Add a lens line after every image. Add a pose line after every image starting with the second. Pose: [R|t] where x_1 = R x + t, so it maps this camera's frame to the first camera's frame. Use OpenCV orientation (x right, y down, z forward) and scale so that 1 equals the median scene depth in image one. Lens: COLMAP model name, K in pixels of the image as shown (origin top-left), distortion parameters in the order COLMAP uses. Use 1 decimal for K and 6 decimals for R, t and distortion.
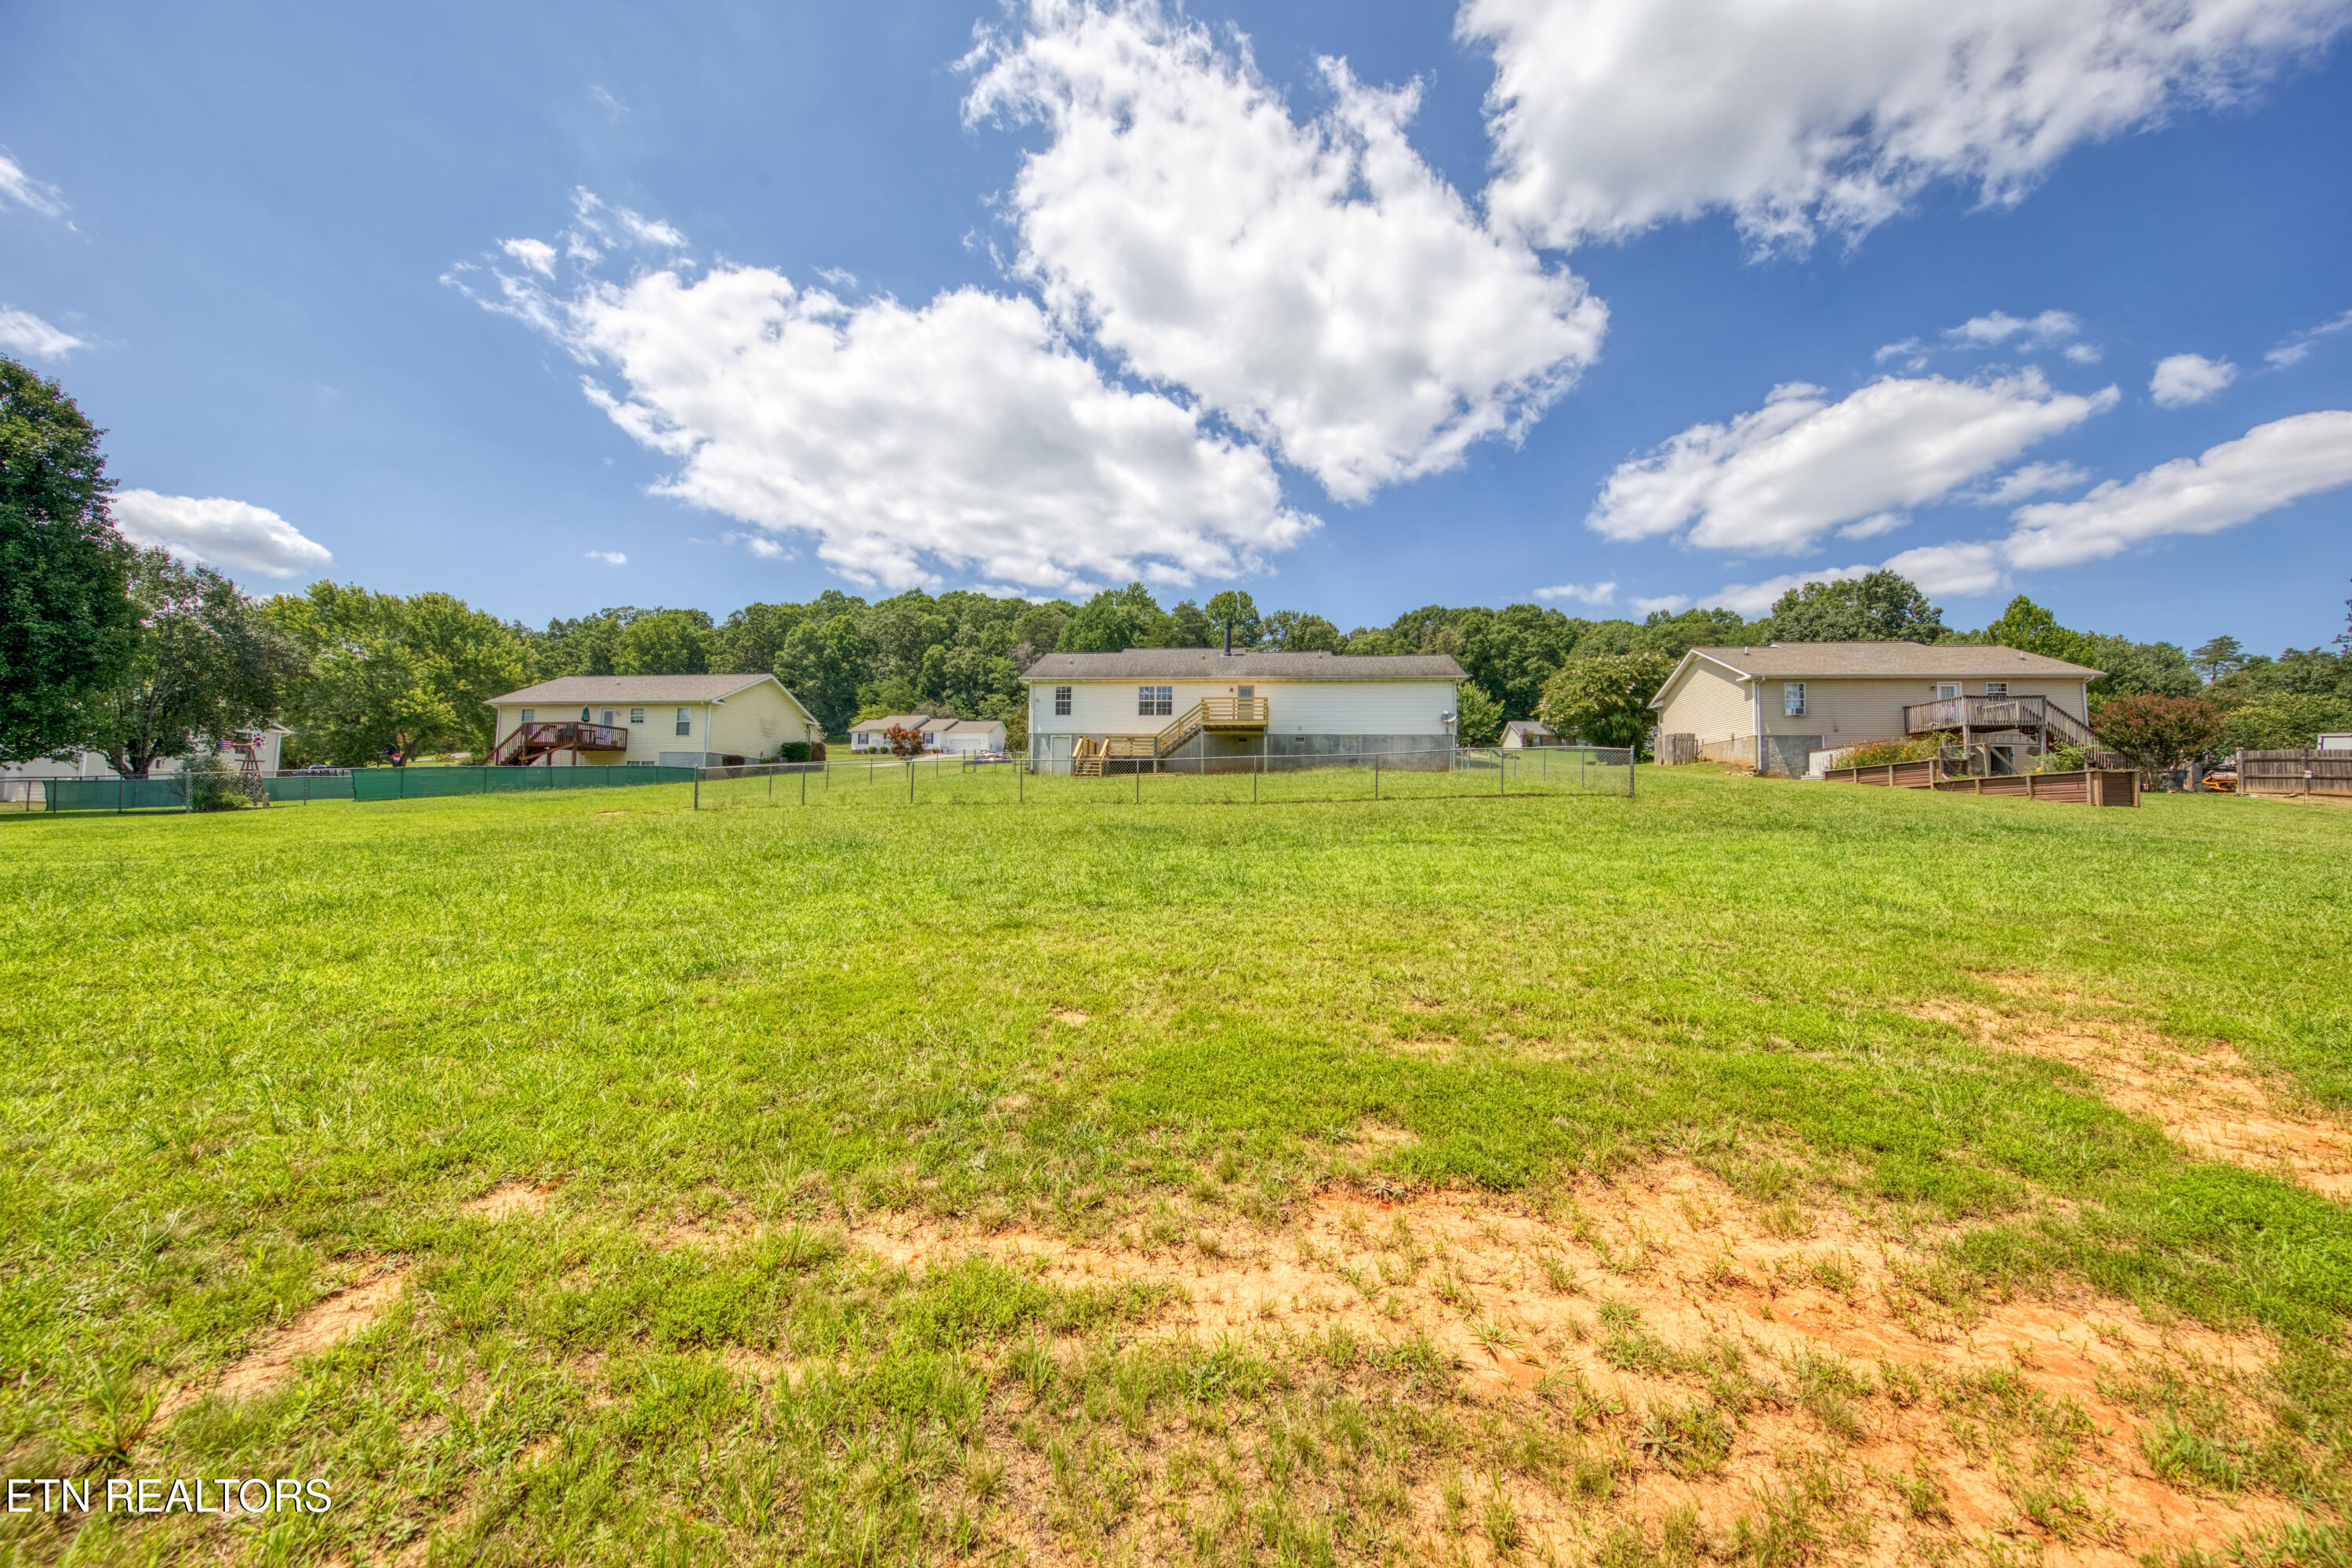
lens RADIAL K [[762.8, 0, 1176.0], [0, 762.8, 784.0], [0, 0, 1]] dist [0.019546, -0.005226]
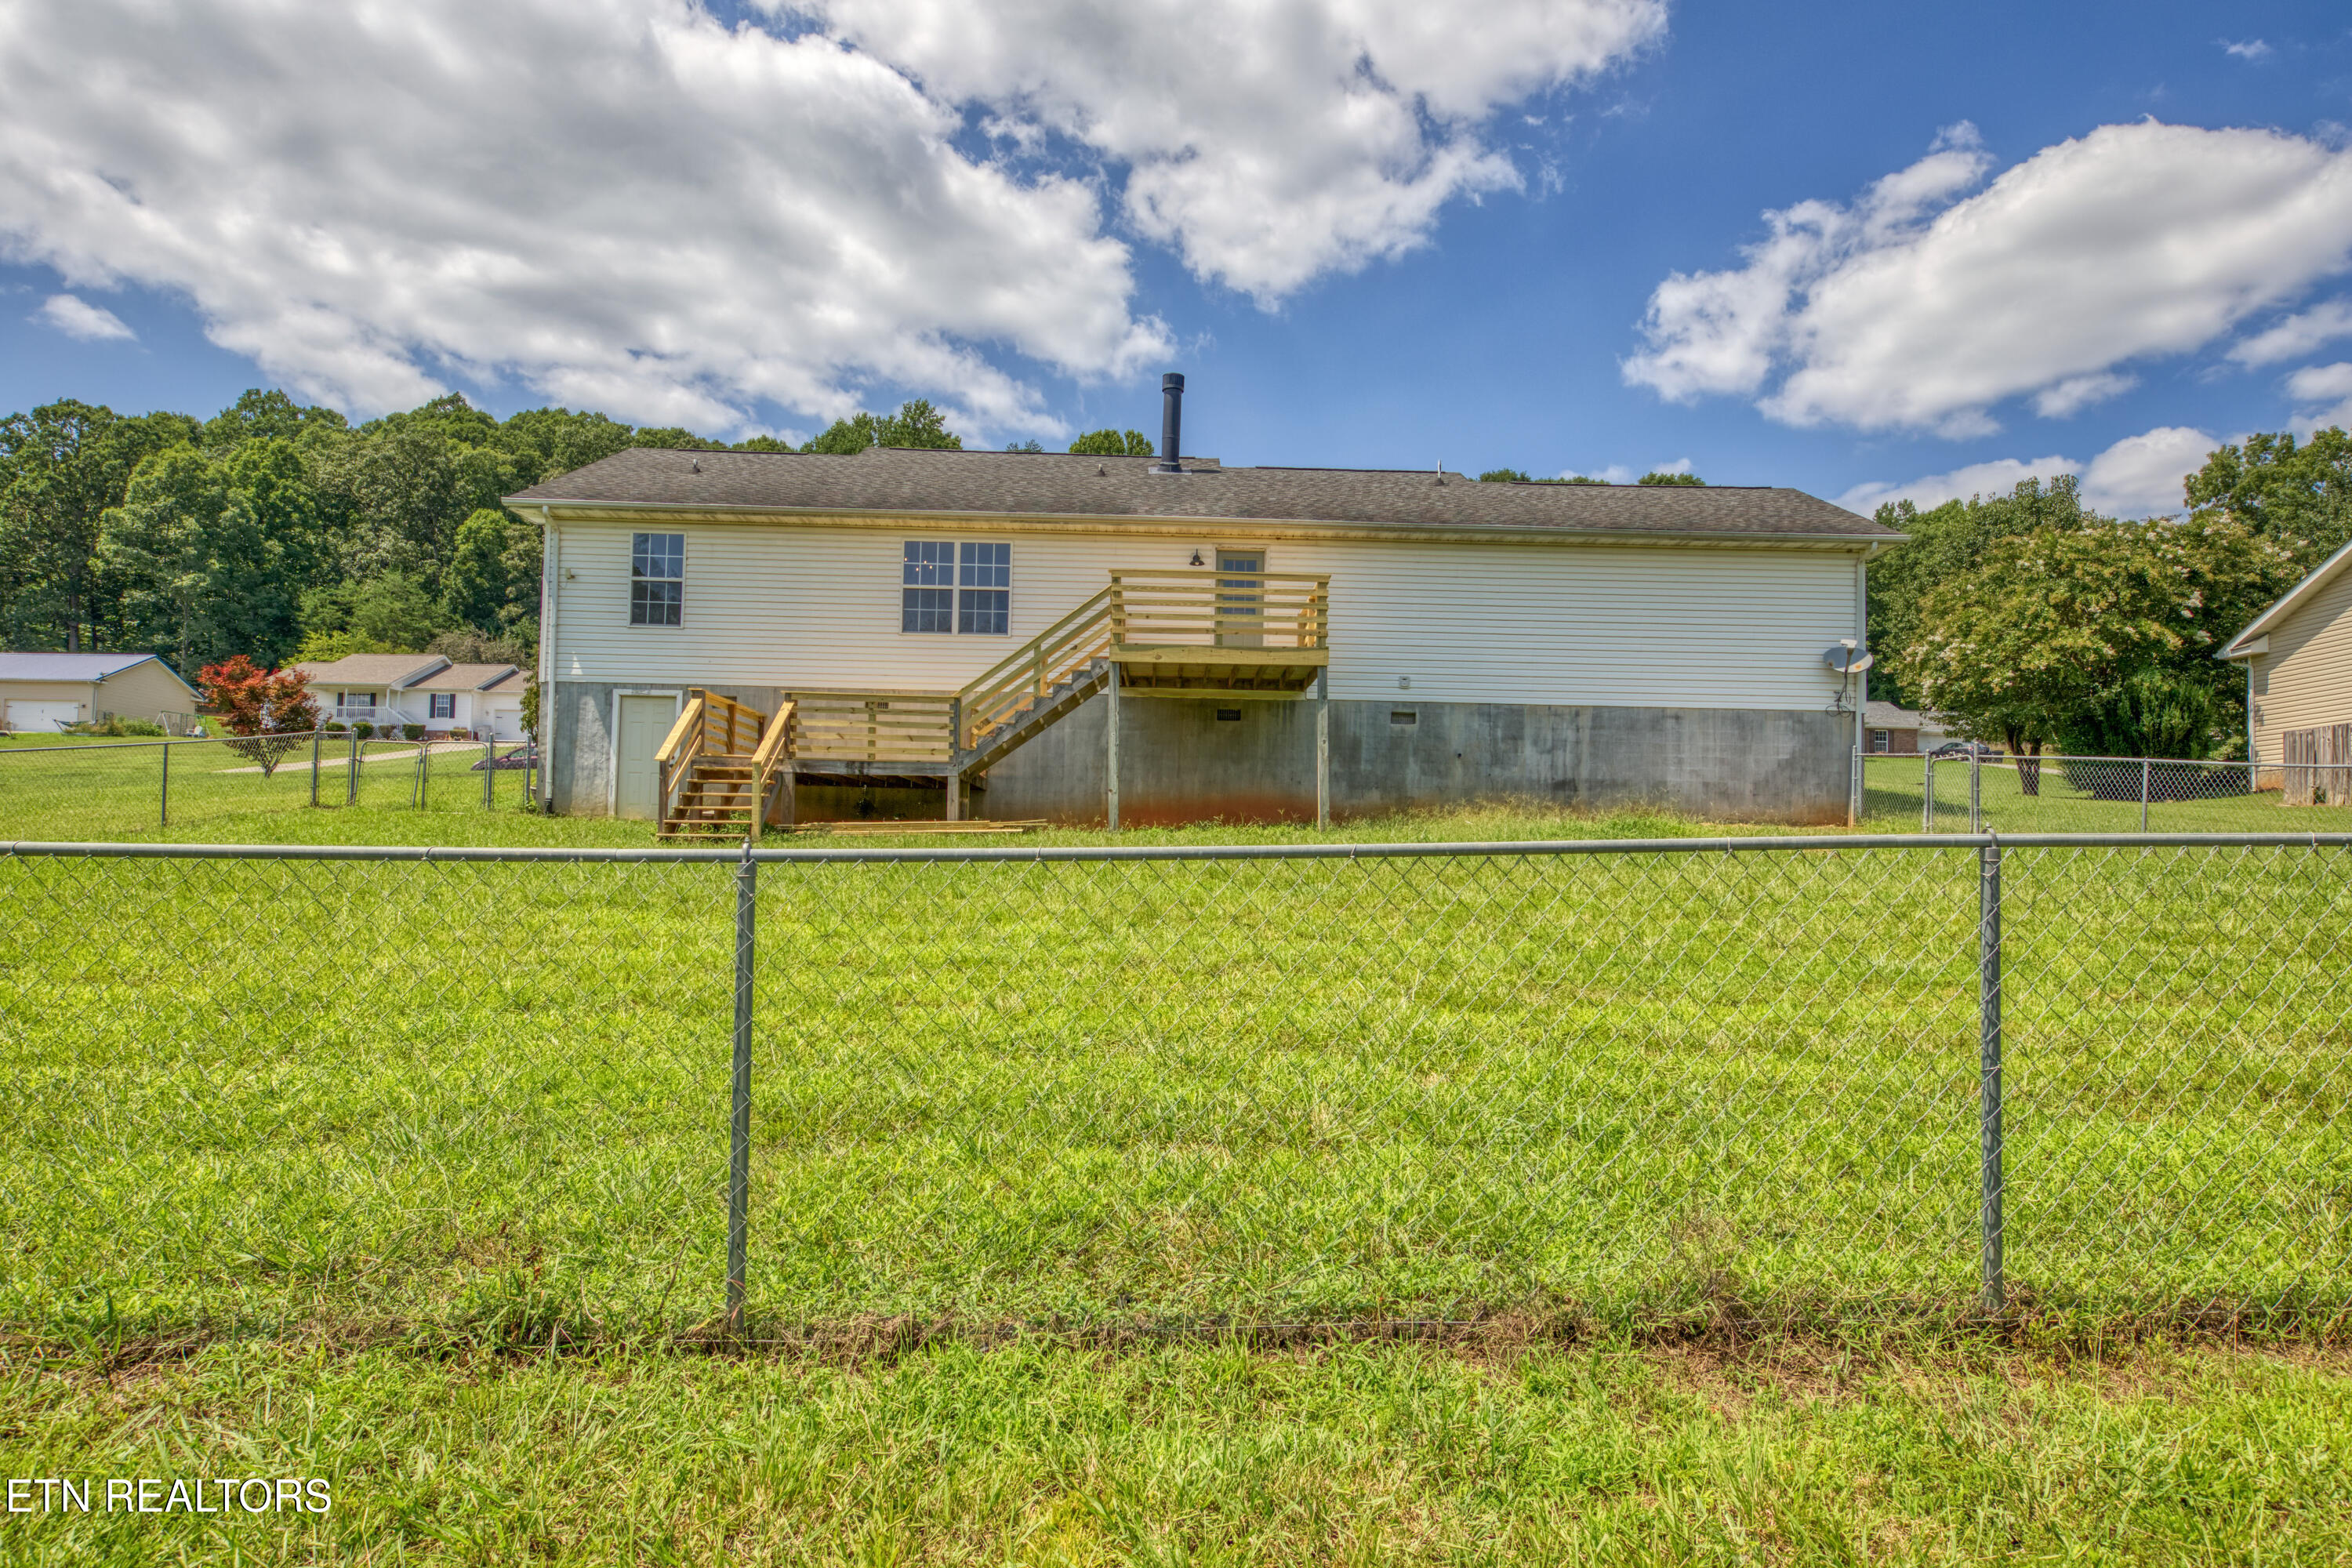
lens RADIAL K [[1327.3, 0, 1177.8], [0, 1327.3, 811.9], [0, 0, 1]] dist [0.004126, 0.001626]
pose [[0.990412, 0.009655, 0.137811, -0.004785], [-0.010720, 0.999918, 0.006985, -0.009043], [-0.137732, -0.008395, 0.990434, 0.194576]]
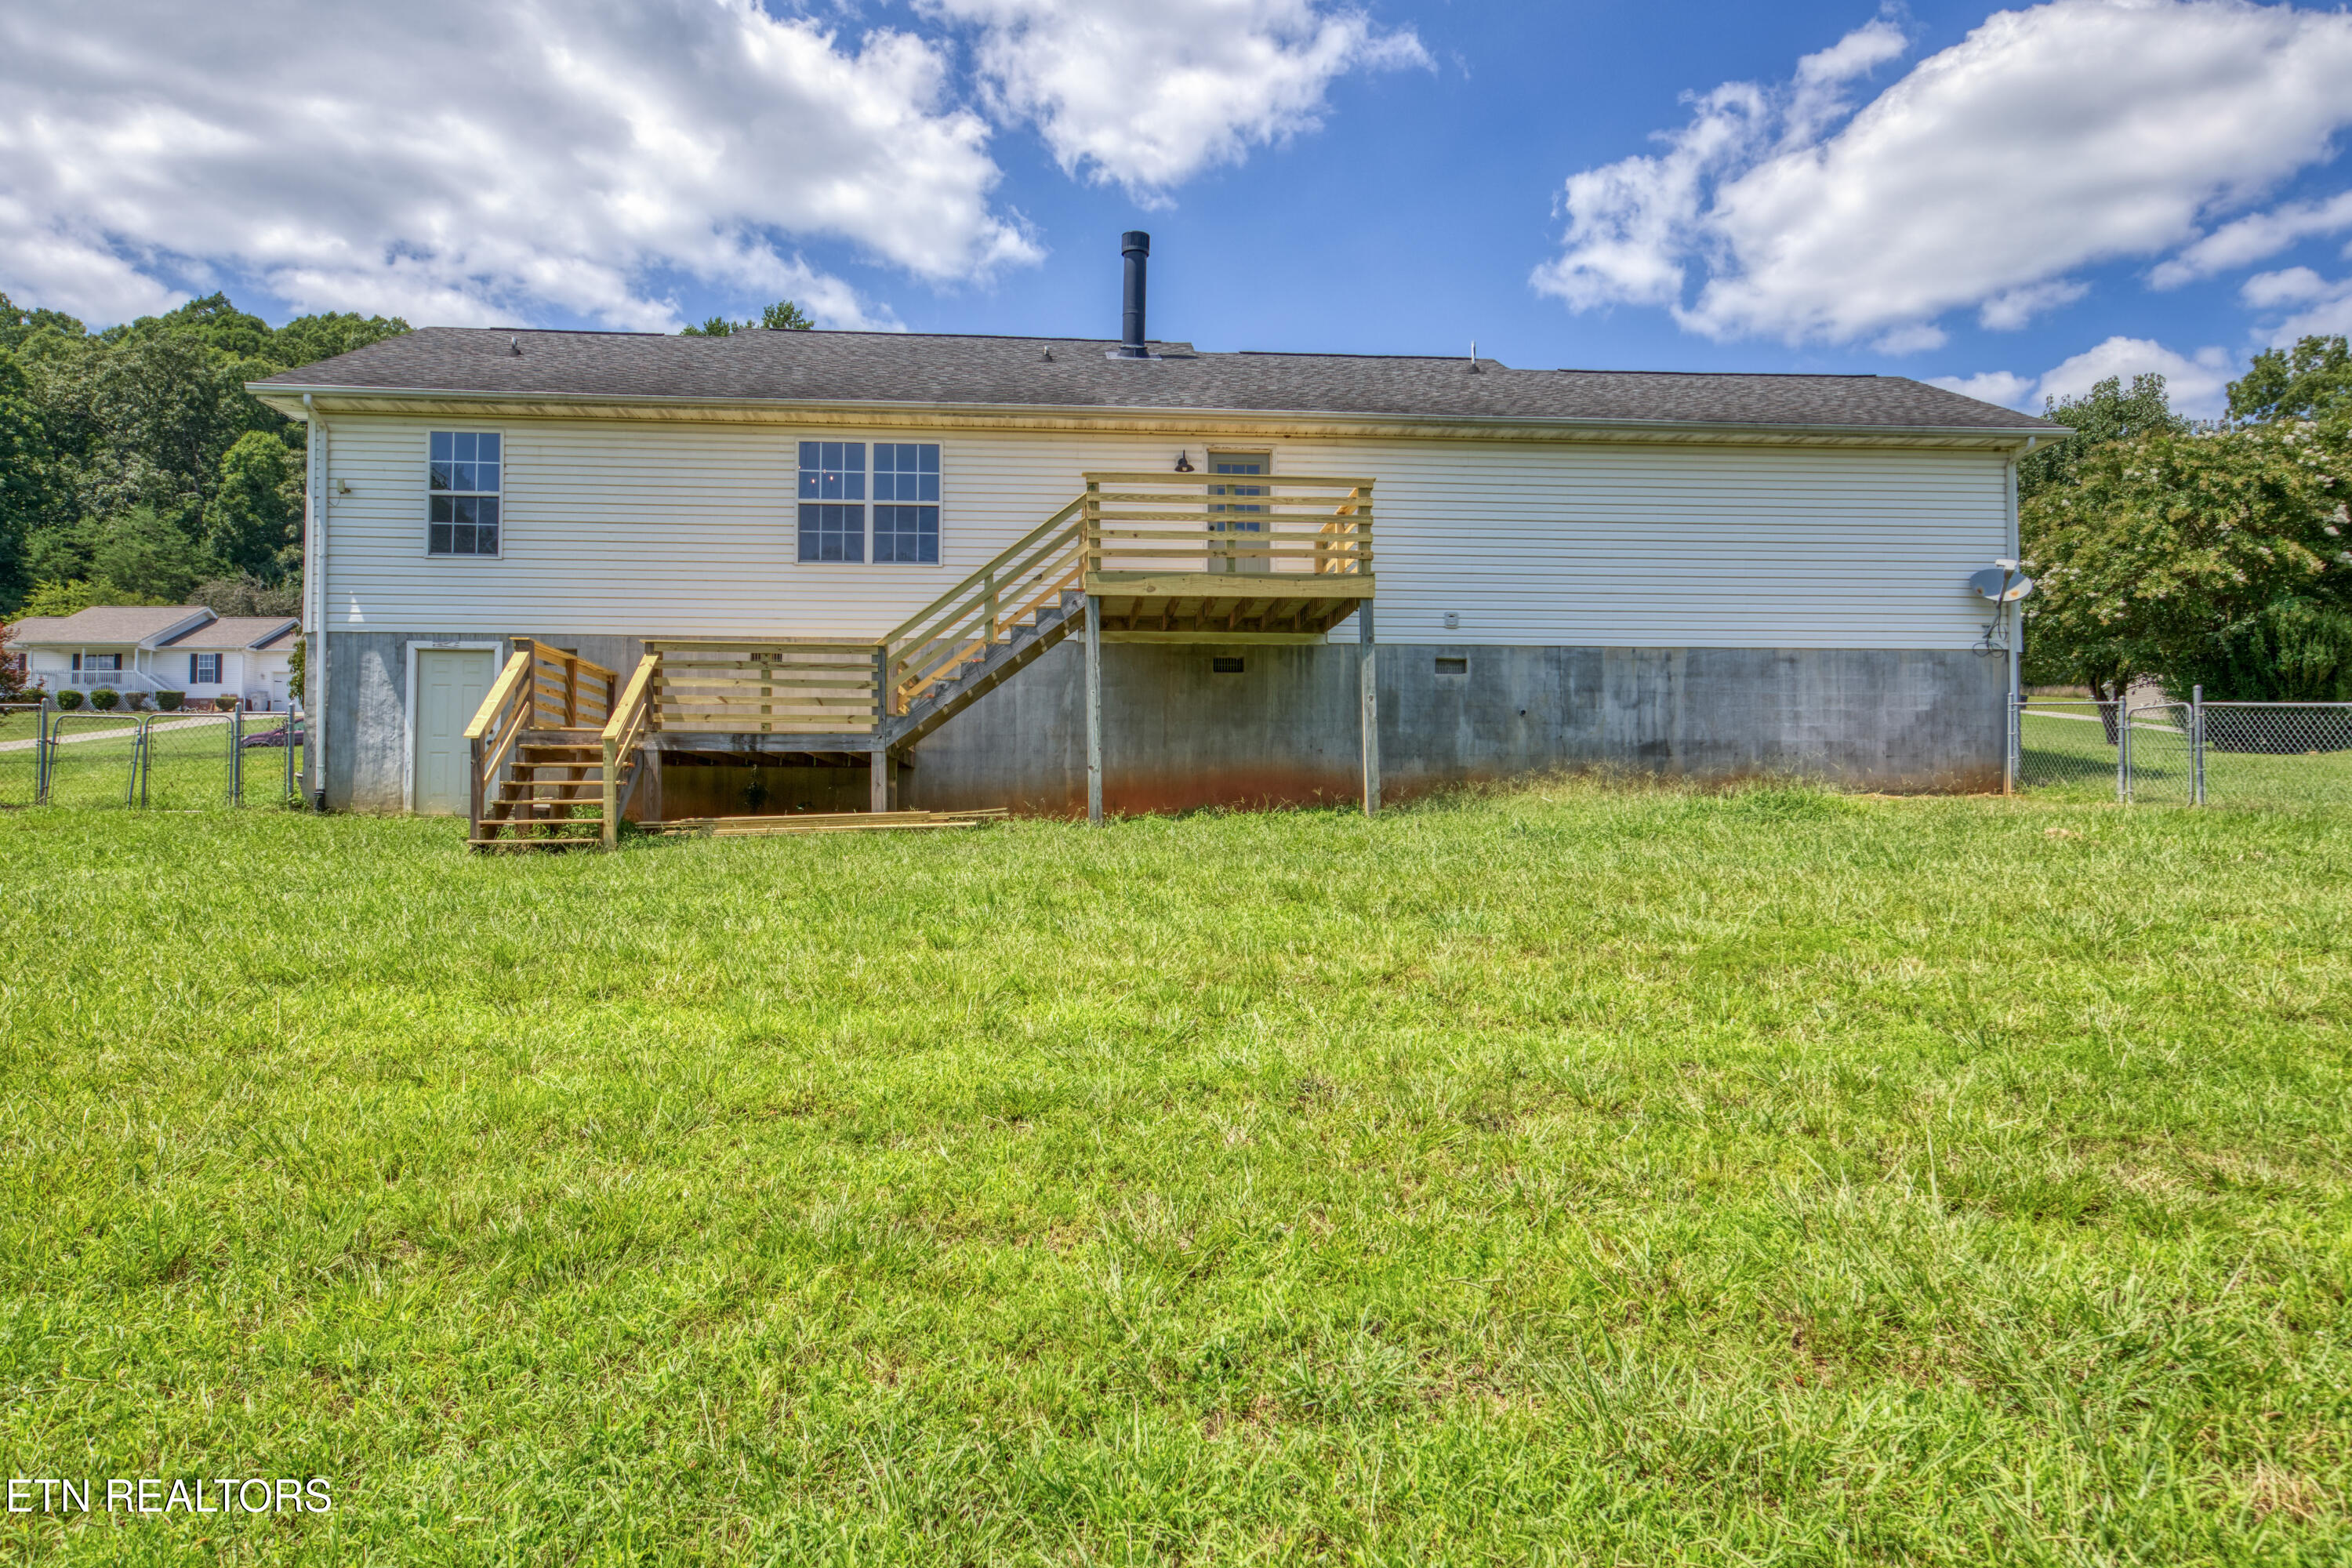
lens RADIAL K [[1494.9, 0, 1176.0], [0, 1494.9, 784.0], [0, 0, 1]] dist [0.007174, -0.001345]
pose [[0.979915, -0.008956, 0.199214, -0.011806], [0.006747, 0.999908, 0.011767, -0.010875], [-0.199301, -0.010186, 0.979885, 0.228059]]
